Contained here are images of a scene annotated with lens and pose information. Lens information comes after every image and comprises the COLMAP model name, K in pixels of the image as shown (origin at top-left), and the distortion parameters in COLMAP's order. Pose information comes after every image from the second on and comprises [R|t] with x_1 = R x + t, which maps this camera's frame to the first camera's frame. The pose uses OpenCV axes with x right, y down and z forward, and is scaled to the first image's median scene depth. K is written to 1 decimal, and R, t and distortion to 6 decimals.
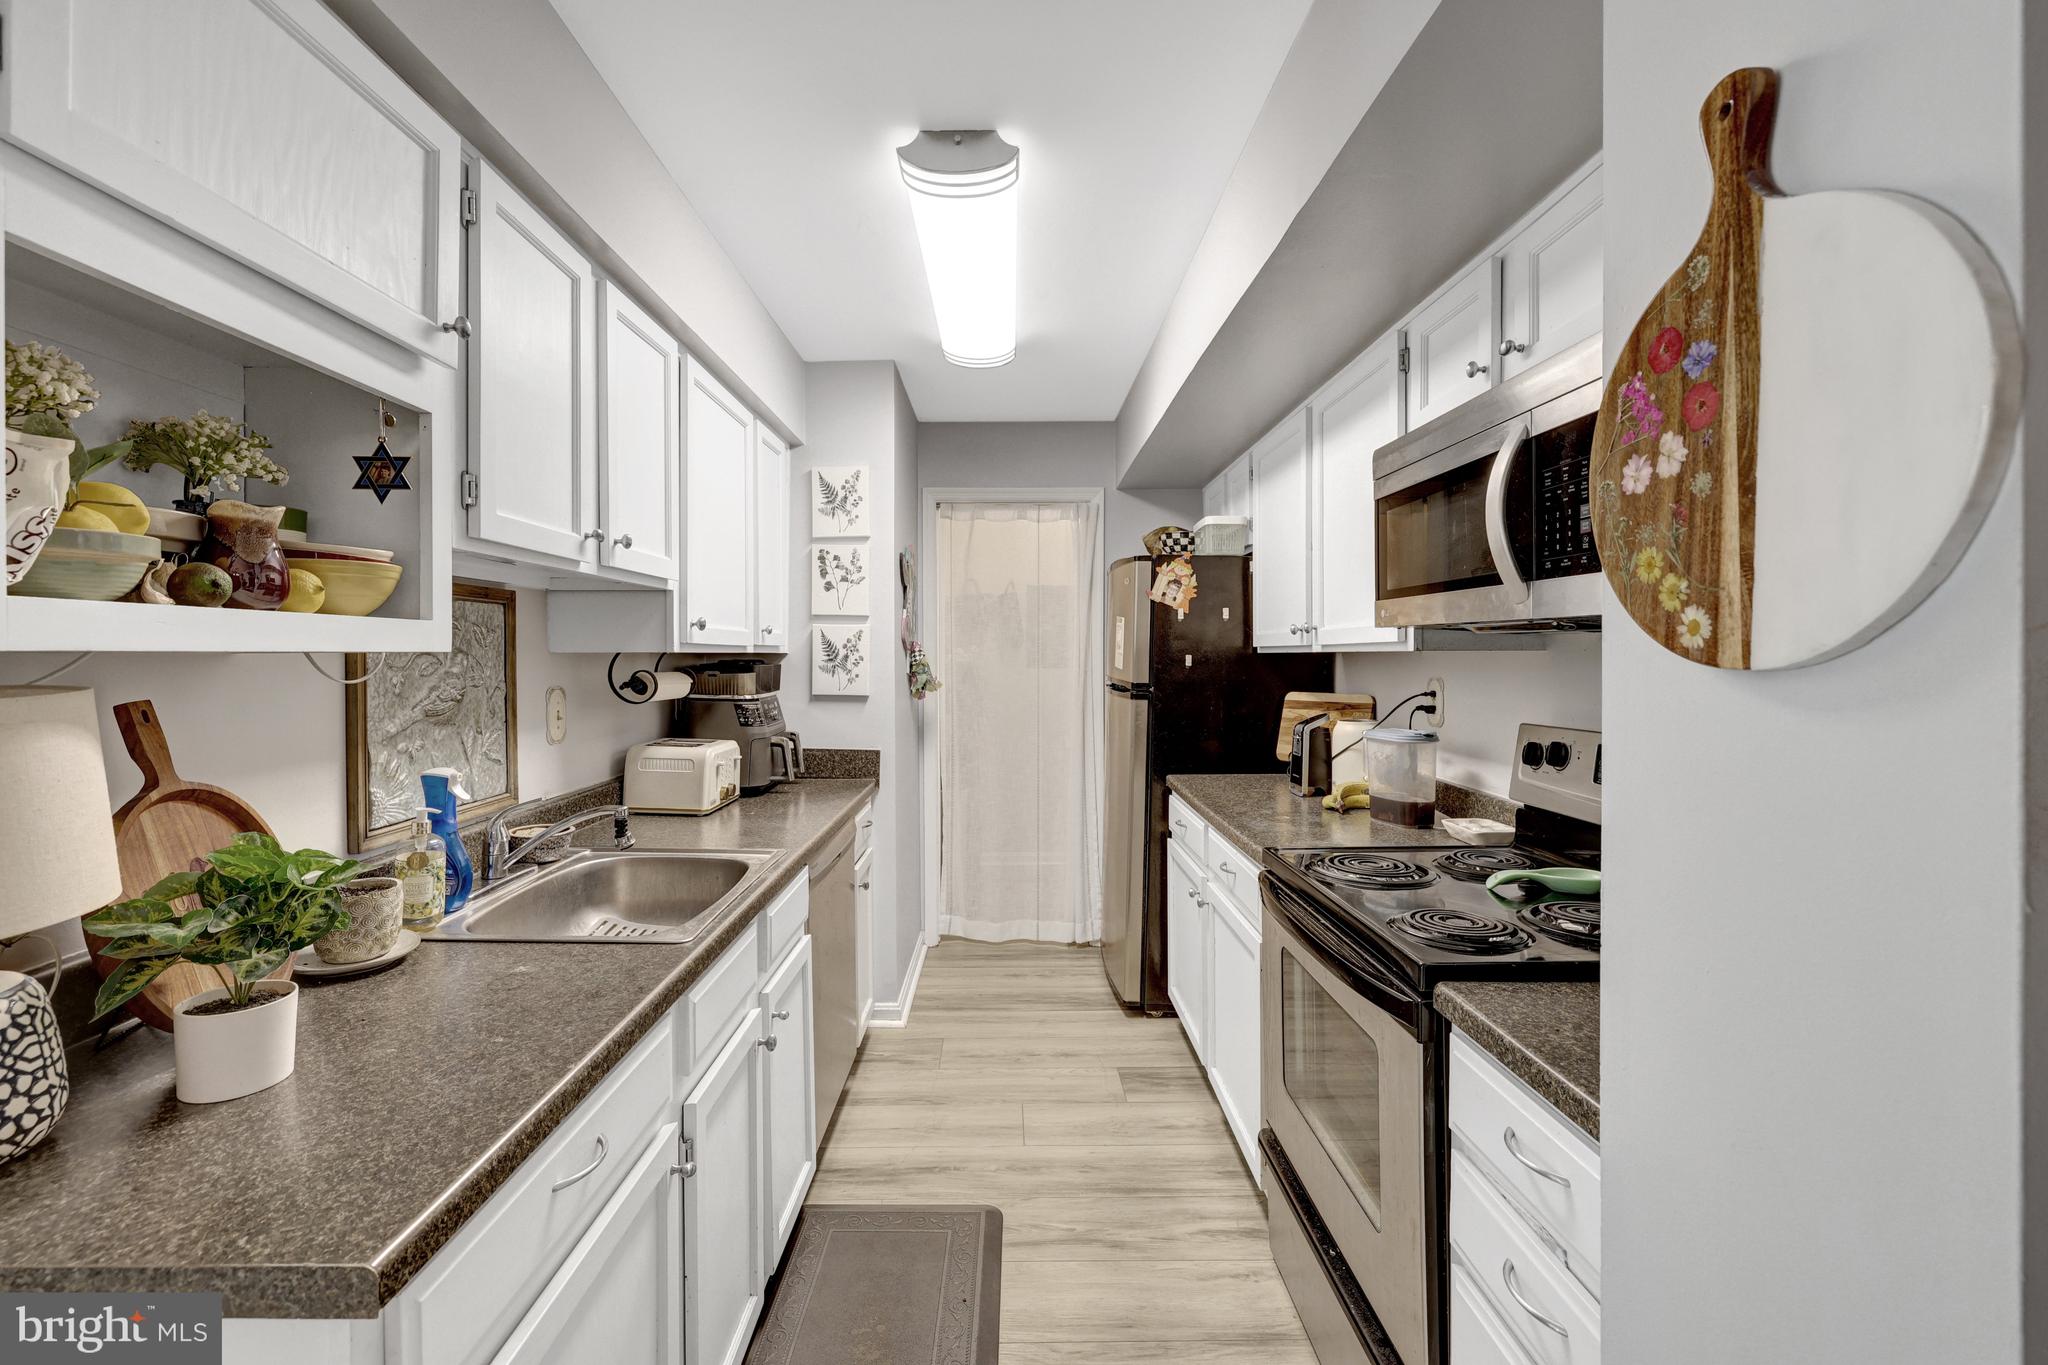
lens RADIAL K [[884.2, 0, 1016.5], [0, 884.2, 659.3], [0, 0, 1]] dist [-0.003291, -0.000274]
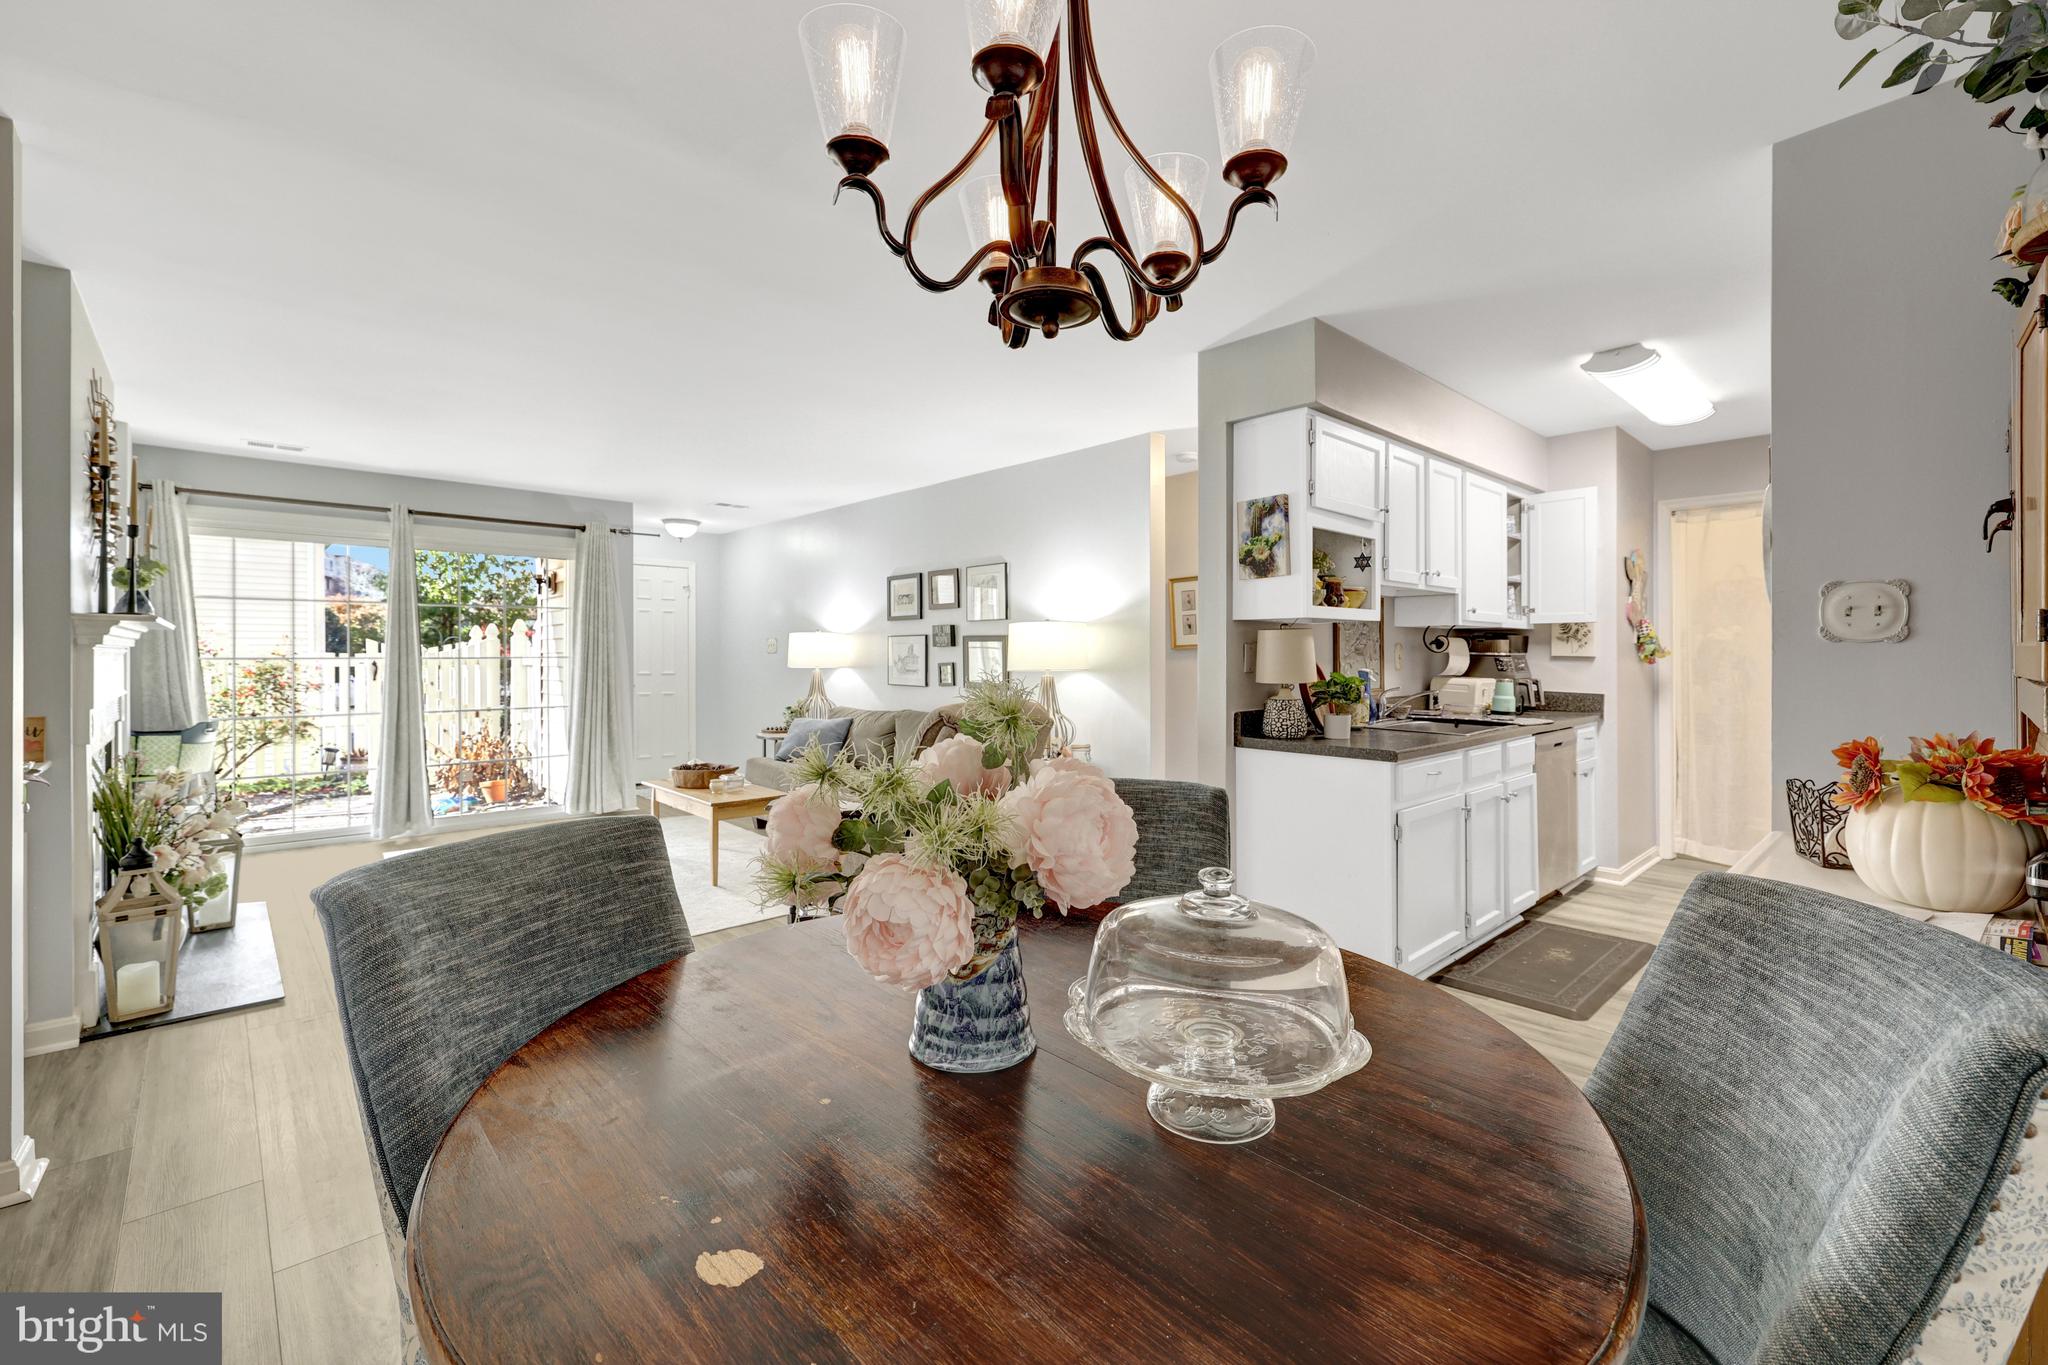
lens RADIAL K [[884.2, 0, 982.3], [0, 884.2, 653.0], [0, 0, 1]] dist [-0.003291, -0.000274]
pose [[0.662591, -0.000631, -0.748981, 0.285710], [-0.003058, 0.999989, -0.003548, 0.048275], [0.748975, 0.004641, 0.662582, -0.819481]]
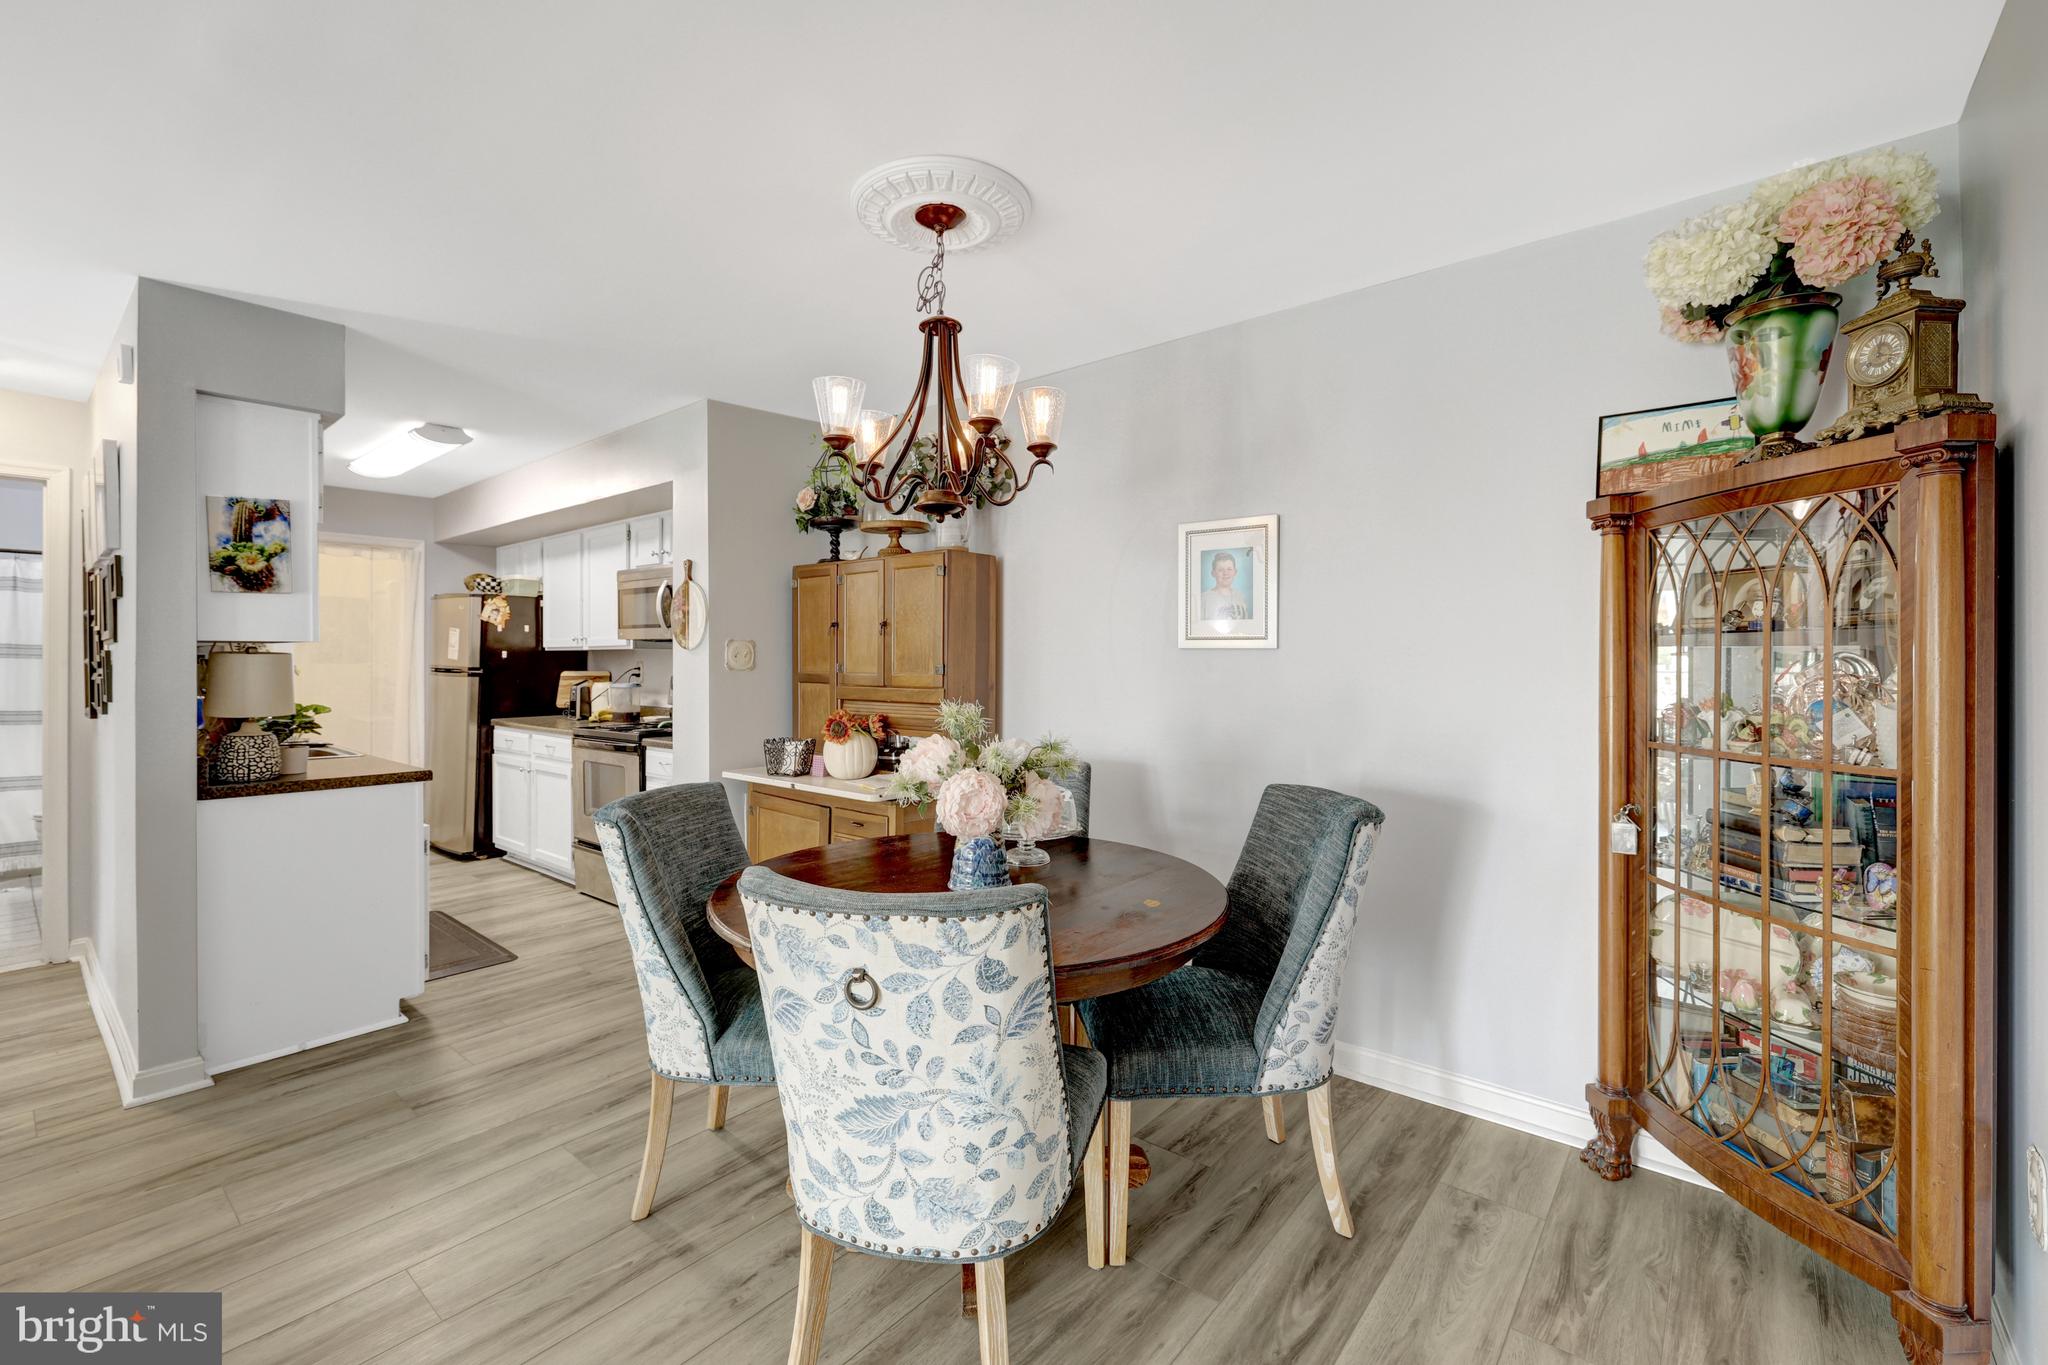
lens RADIAL K [[884.2, 0, 1014.2], [0, 884.2, 656.0], [0, 0, 1]] dist [-0.003291, -0.000274]
pose [[0.662923, 0.002962, 0.748681, -0.511657], [0.005252, 0.999949, -0.008607, 0.028560], [-0.748669, 0.009638, 0.662874, -1.062226]]
